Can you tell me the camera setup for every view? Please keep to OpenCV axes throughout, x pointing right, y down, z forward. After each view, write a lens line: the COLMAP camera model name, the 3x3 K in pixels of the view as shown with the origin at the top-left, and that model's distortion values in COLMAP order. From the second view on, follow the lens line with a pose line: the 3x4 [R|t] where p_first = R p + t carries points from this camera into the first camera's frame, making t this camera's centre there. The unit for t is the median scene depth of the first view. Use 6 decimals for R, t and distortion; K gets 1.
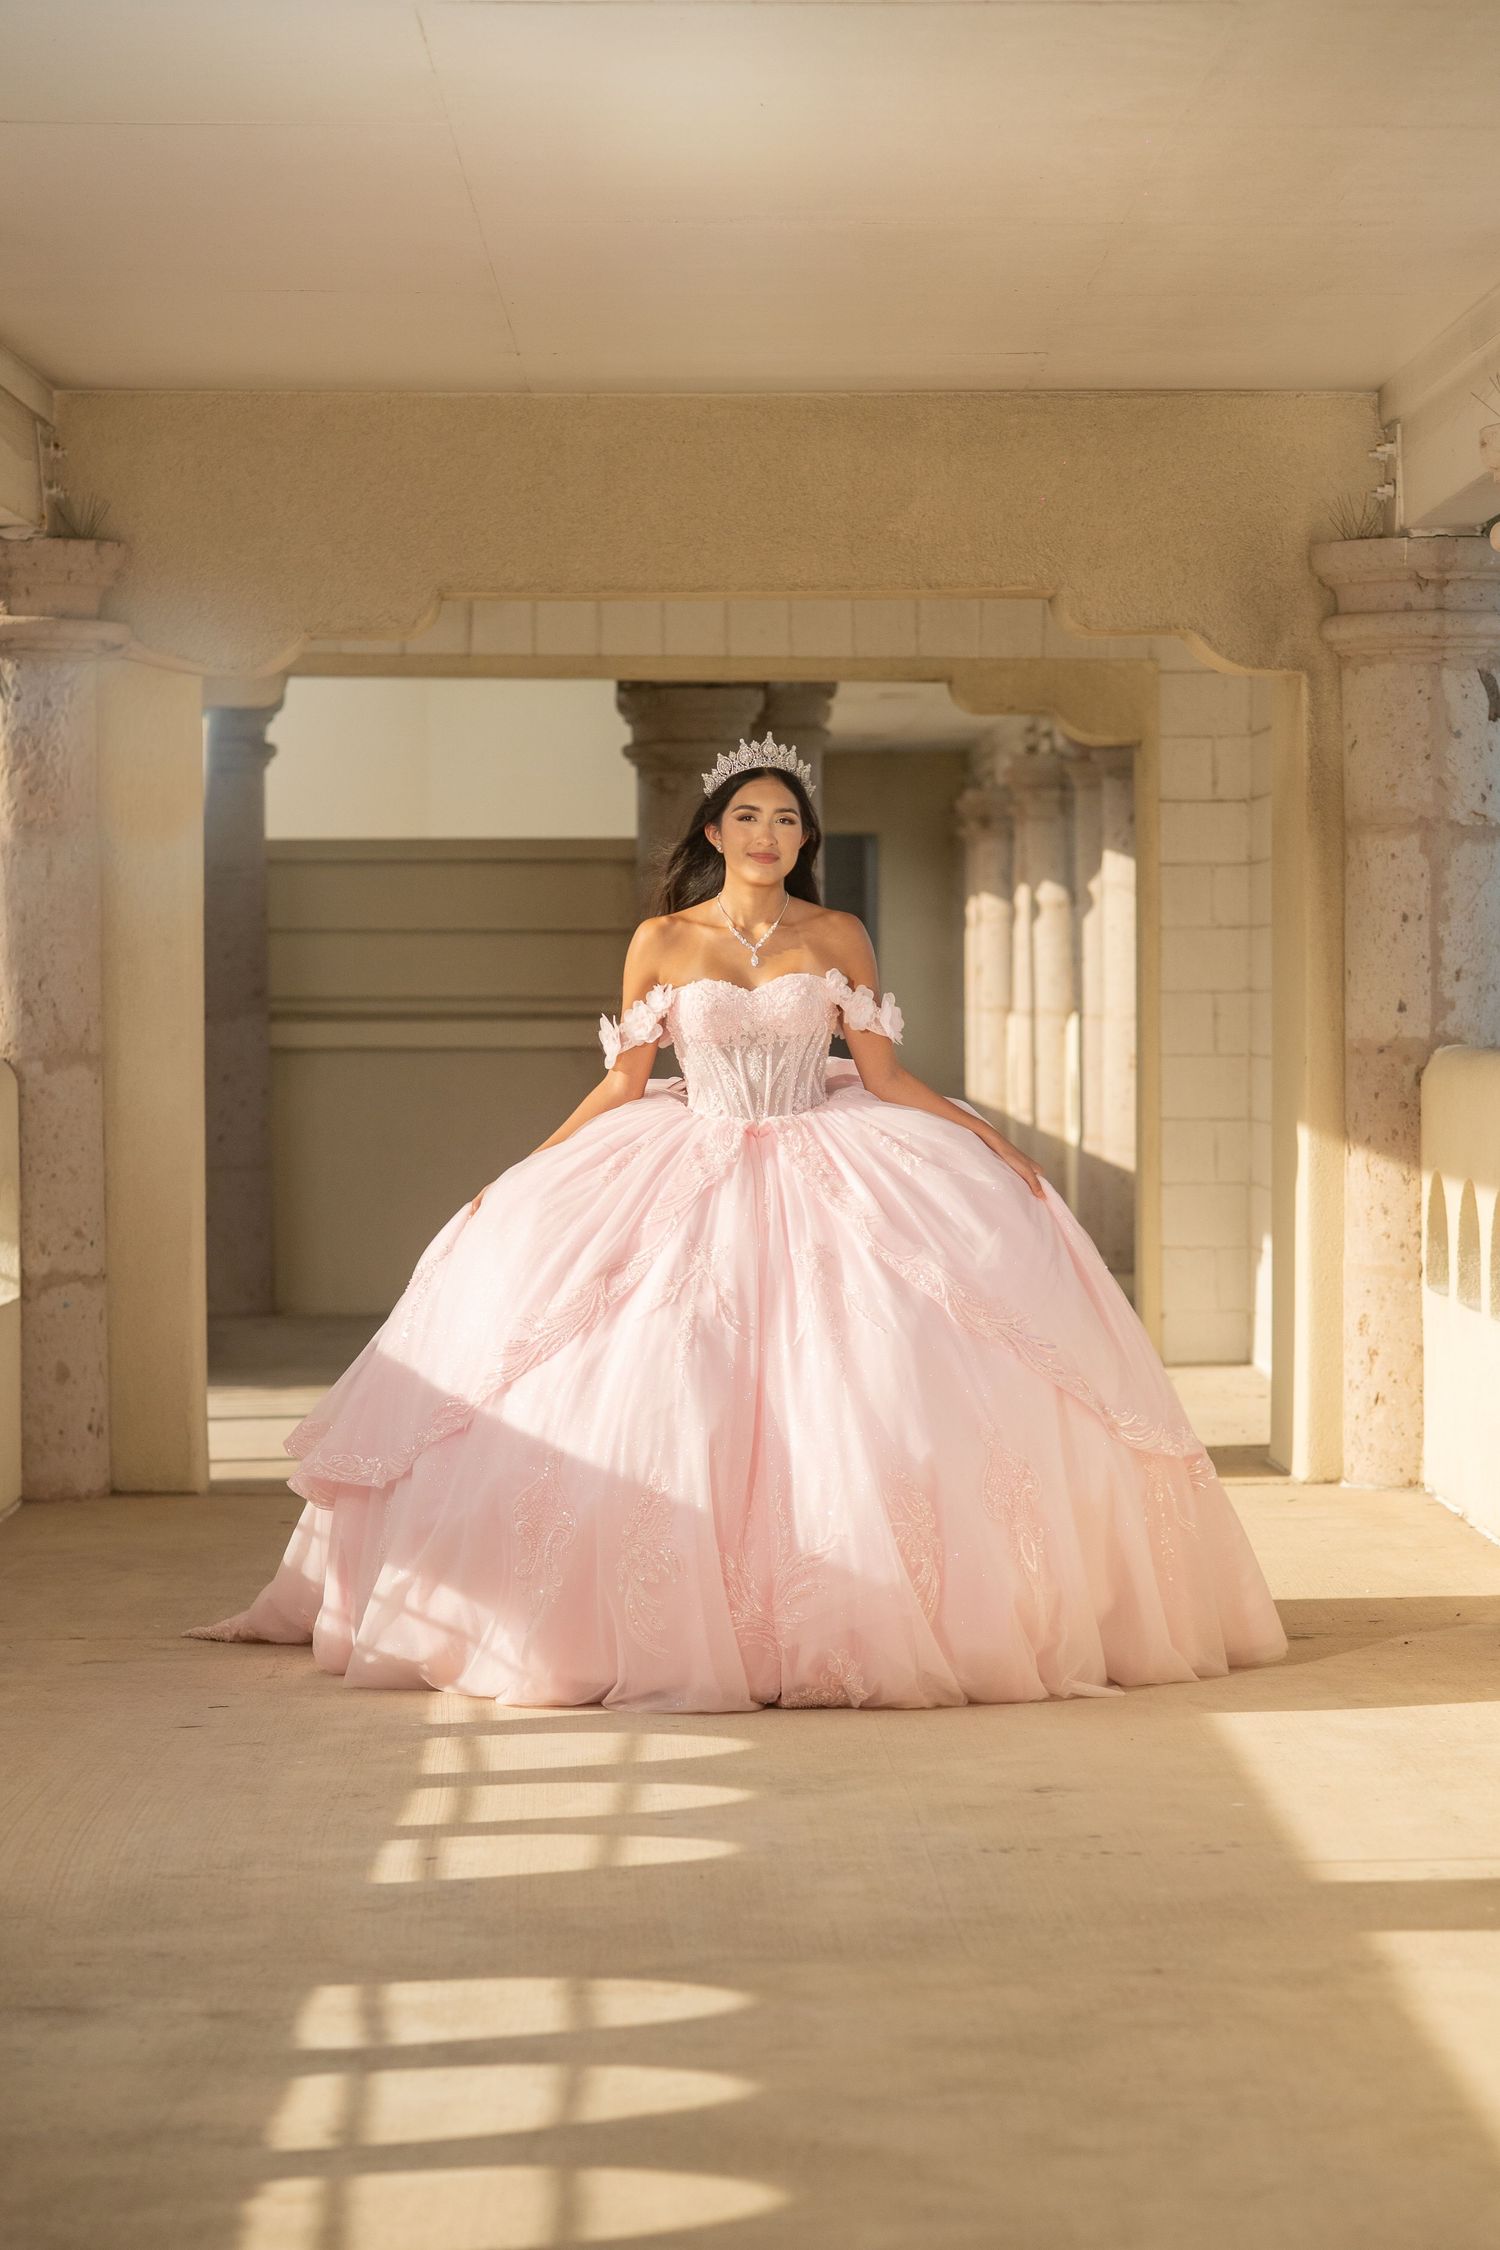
lens RADIAL K [[5305.1, 0, 790.9], [0, 5305.1, 1141.1], [0, 0, 1]] dist [0.278556, -0.004520]
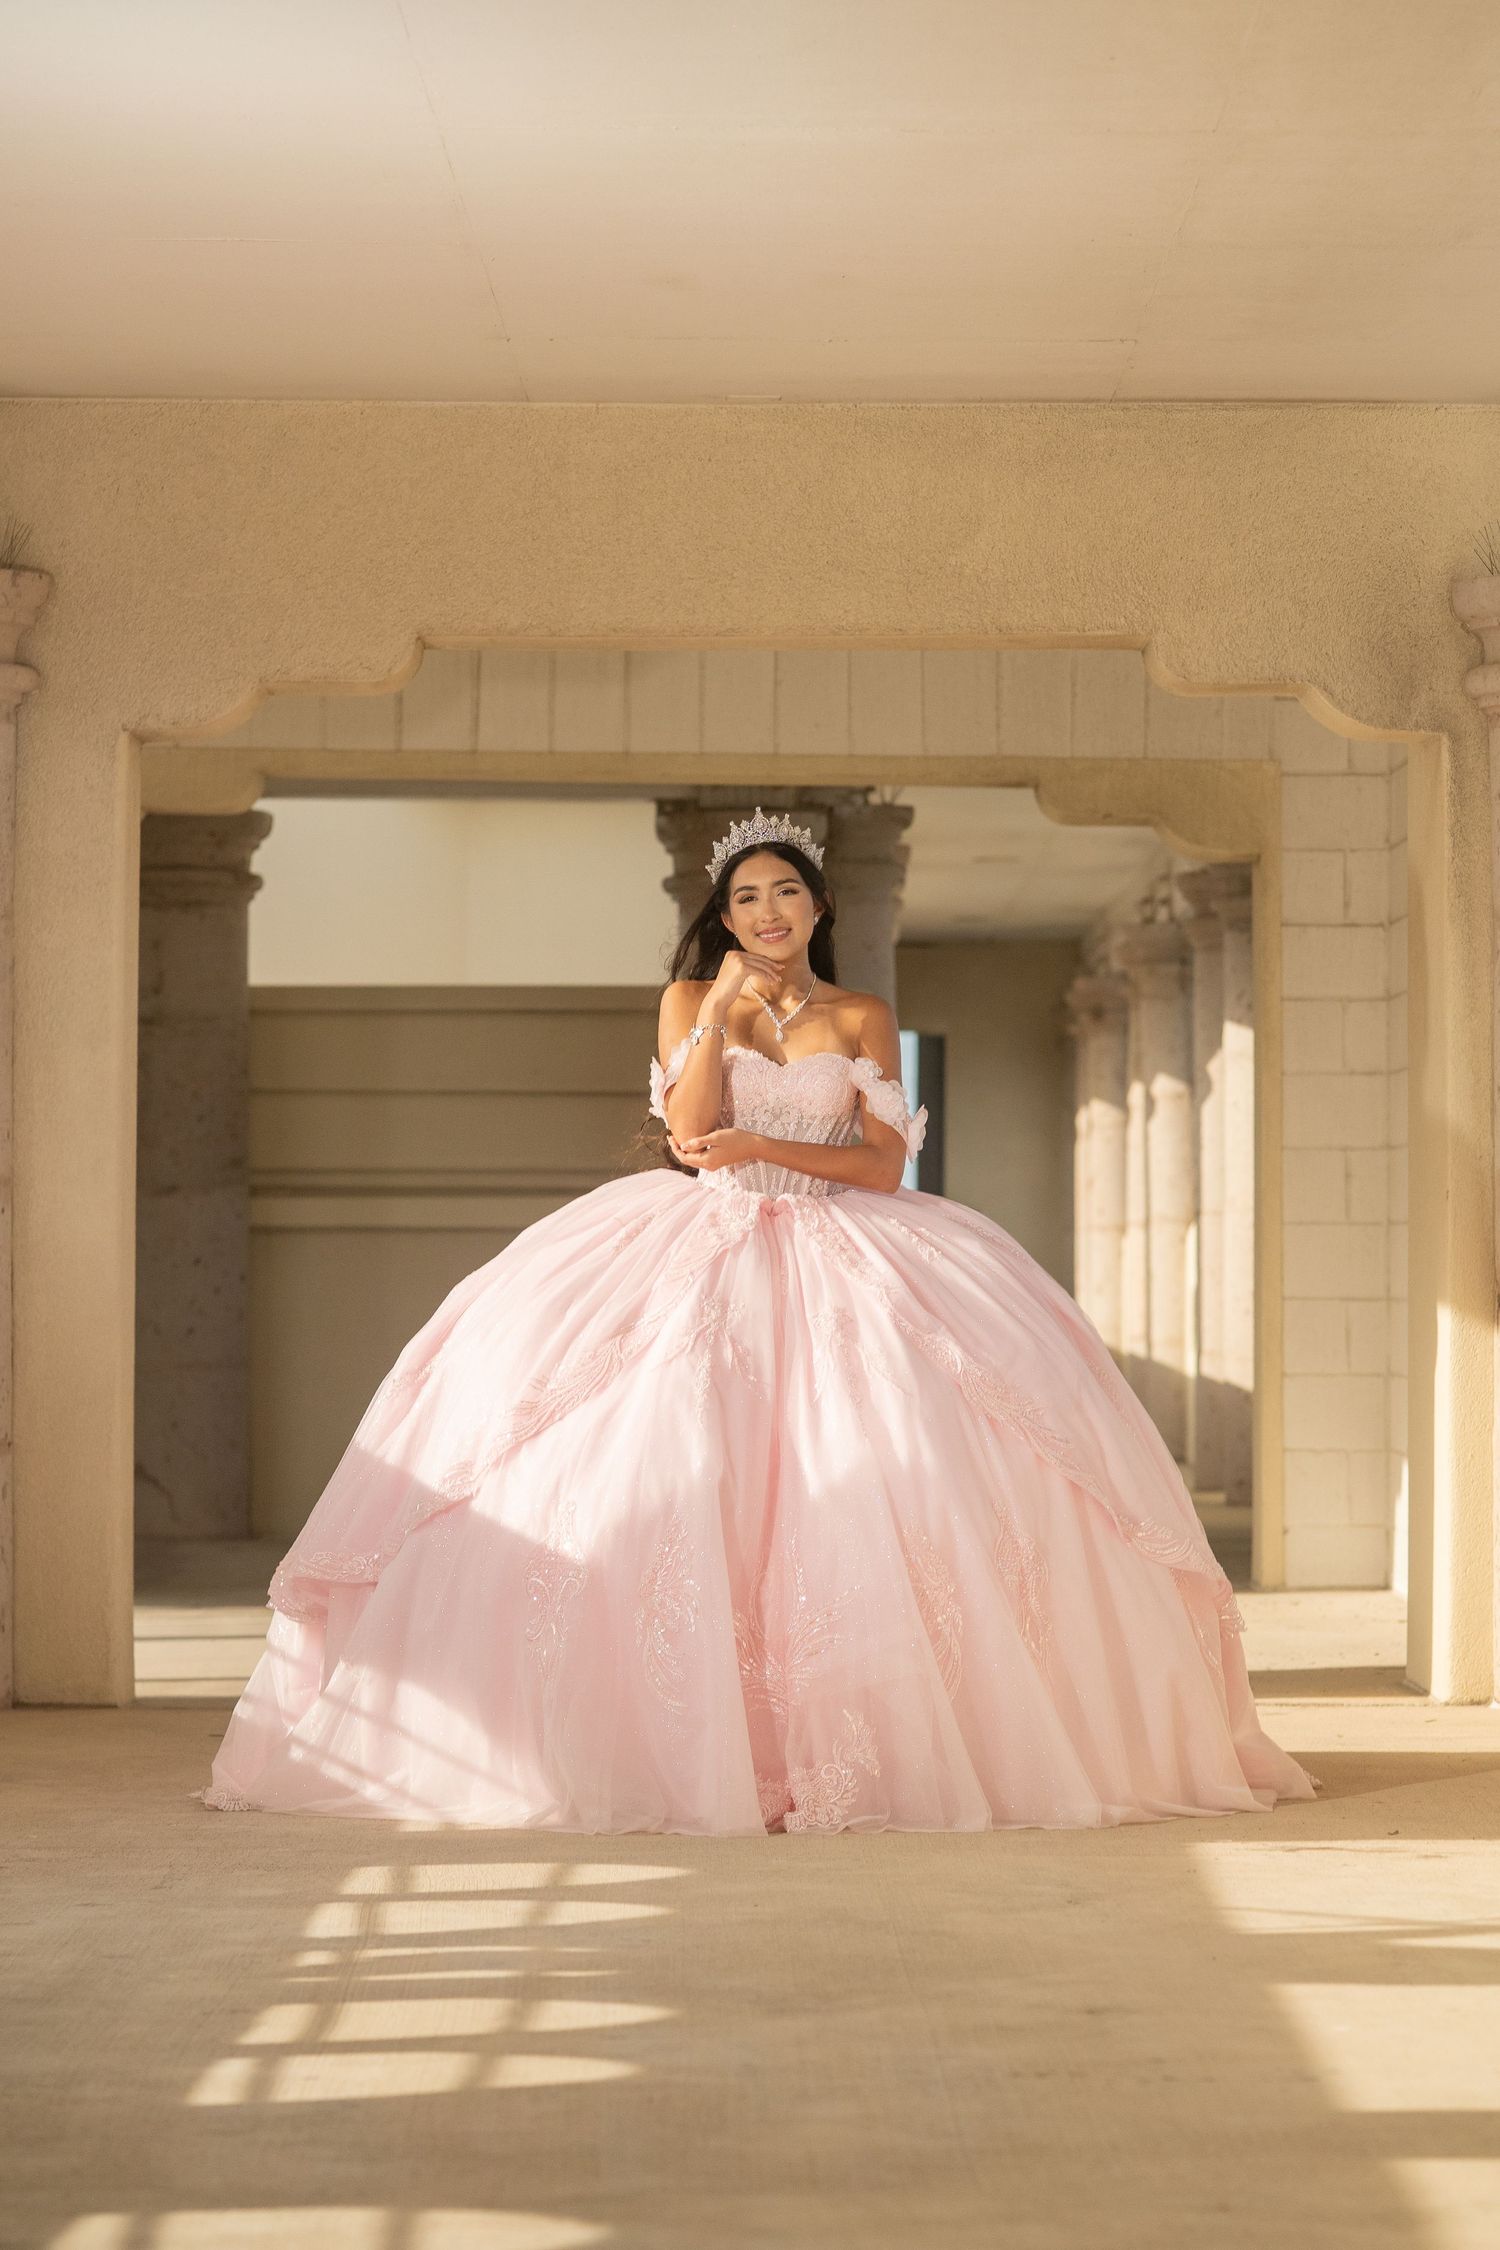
lens RADIAL K [[5533.5, 0, 843.7], [0, 5533.5, 1184.7], [0, 0, 1]] dist [0.234893, -0.567331]
pose [[0.999745, 0.005682, -0.021851, 0.019362], [-0.007171, 0.997614, -0.068660, 0.040308], [0.021409, 0.068799, 0.997401, 0.118450]]
